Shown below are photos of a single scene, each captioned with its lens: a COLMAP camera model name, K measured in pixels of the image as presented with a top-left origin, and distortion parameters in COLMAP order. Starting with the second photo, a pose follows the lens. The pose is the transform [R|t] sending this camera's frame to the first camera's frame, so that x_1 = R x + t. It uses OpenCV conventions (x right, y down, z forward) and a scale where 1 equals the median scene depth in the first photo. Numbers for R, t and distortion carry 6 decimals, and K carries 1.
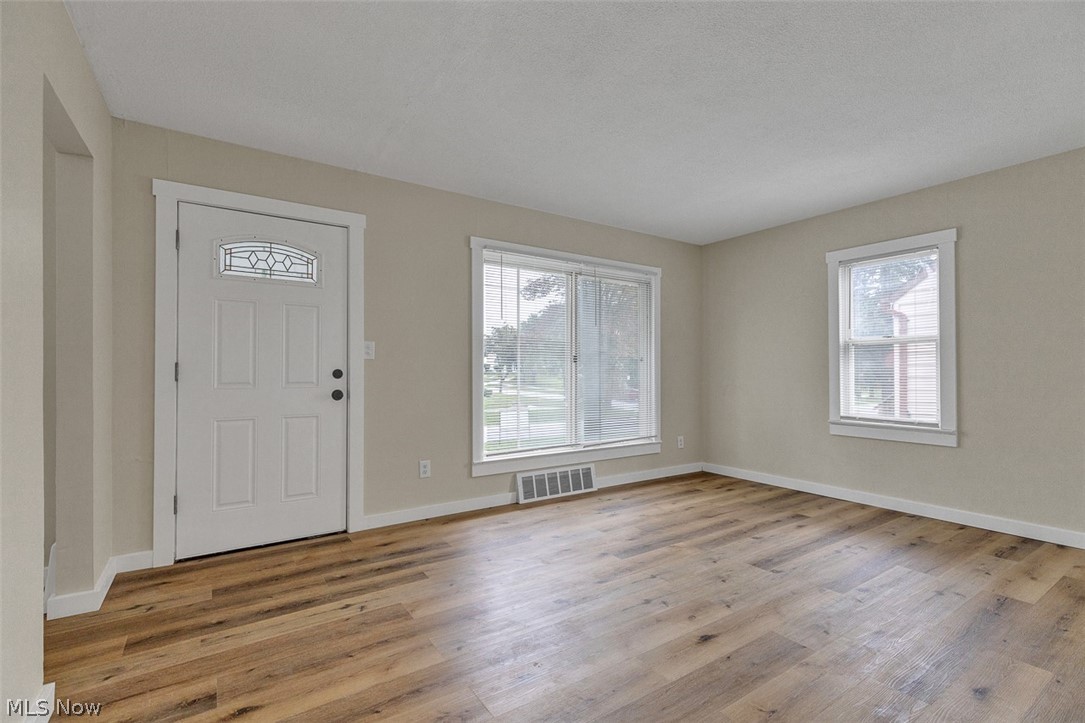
lens RADIAL K [[494.2, 0, 545.1], [0, 494.2, 368.5], [0, 0, 1]] dist [0.007601, -0.001558]
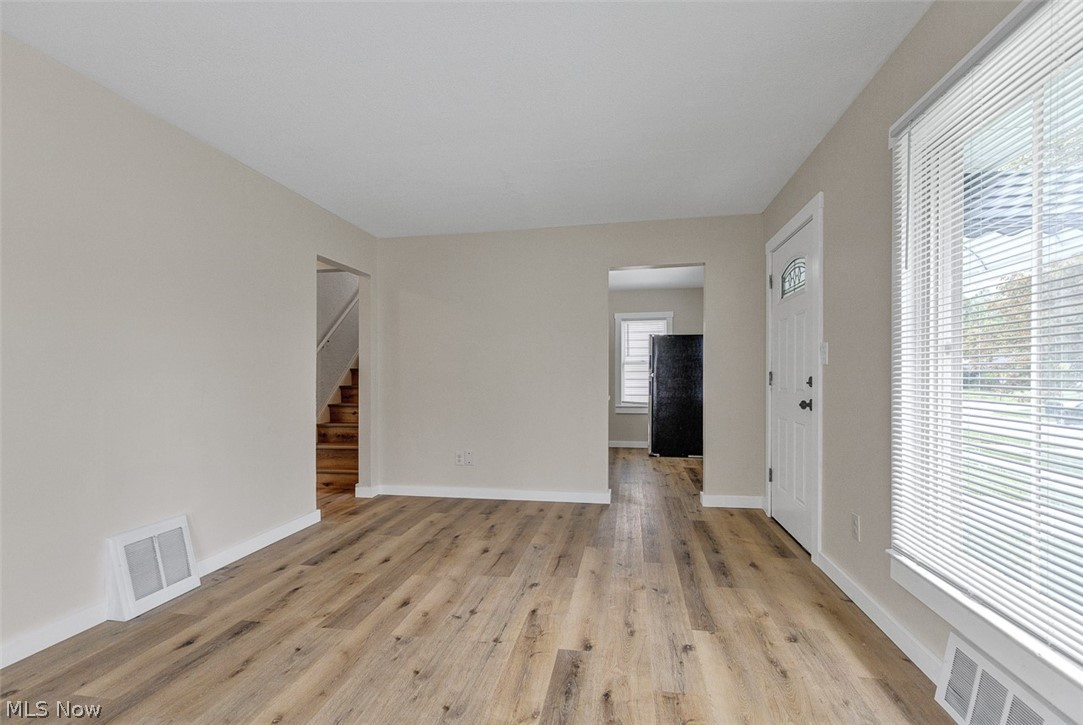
lens RADIAL K [[493.3, 0, 545.7], [0, 493.3, 369.4], [0, 0, 1]] dist [0.007601, -0.001558]
pose [[-0.692986, -0.006737, -0.720920, 0.748566], [0.007298, 0.999840, -0.016359, -0.005312], [0.720914, -0.016598, -0.692826, 1.629421]]
